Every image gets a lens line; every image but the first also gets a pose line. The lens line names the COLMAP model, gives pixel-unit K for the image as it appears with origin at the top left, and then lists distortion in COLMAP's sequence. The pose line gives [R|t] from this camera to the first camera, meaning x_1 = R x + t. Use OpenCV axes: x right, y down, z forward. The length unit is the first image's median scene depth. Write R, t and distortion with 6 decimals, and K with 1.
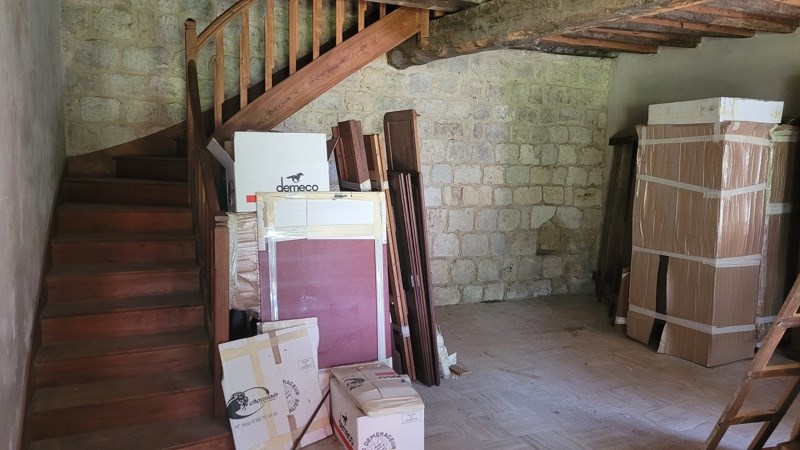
lens RADIAL K [[573.5, 0, 400.0], [0, 573.5, 225.0], [0, 0, 1]] dist [0.045225, -0.001350]
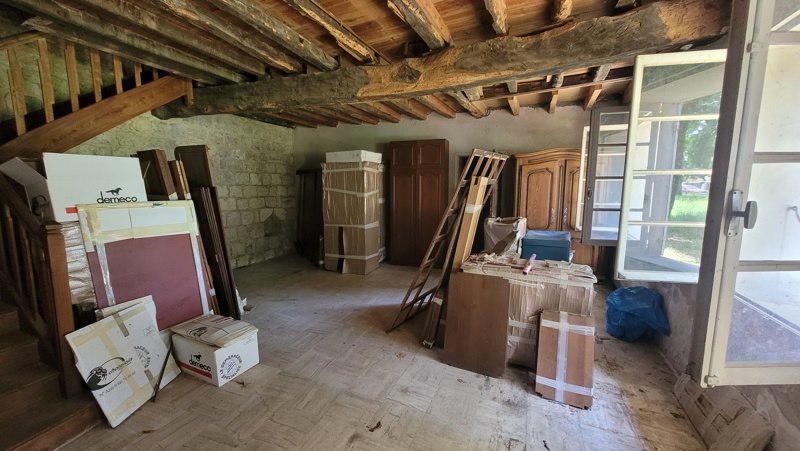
lens RADIAL K [[303.1, 0, 400.0], [0, 303.1, 225.5], [0, 0, 1]] dist [0.000541, 0.000073]
pose [[0.760118, -0.108191, 0.640715, -0.106452], [0.092624, 0.994013, 0.057964, 0.008946], [-0.643149, 0.015286, 0.765588, 0.060650]]
